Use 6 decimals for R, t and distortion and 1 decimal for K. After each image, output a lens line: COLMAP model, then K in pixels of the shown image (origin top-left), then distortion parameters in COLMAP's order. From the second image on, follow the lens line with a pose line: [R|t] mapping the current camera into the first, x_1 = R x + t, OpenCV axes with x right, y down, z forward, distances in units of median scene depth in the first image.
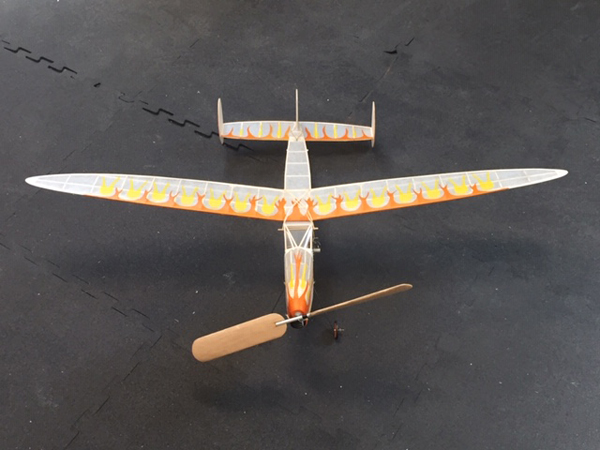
lens RADIAL K [[765.0, 0, 300.0], [0, 765.0, 225.0], [0, 0, 1]] dist [0.021618, 0.000000]
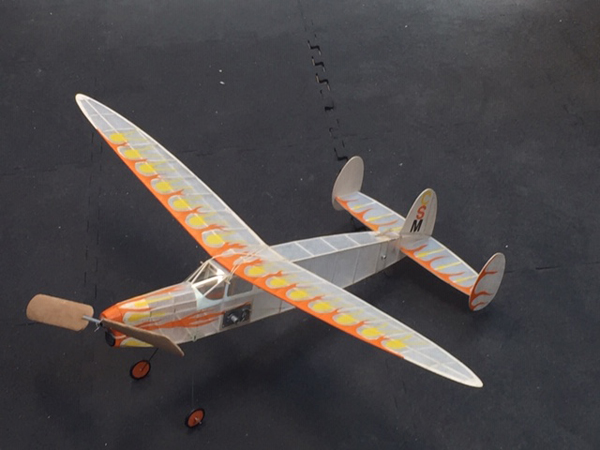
lens RADIAL K [[1295.7, 0, 299.9], [0, 1295.7, 224.9], [0, 0, 1]] dist [0.059812, 0.000000]
pose [[0.624037, 0.455195, -0.635119, 0.906139], [-0.590827, 0.806795, -0.002281, -0.085818], [0.511373, 0.376669, 0.772411, -0.044047]]
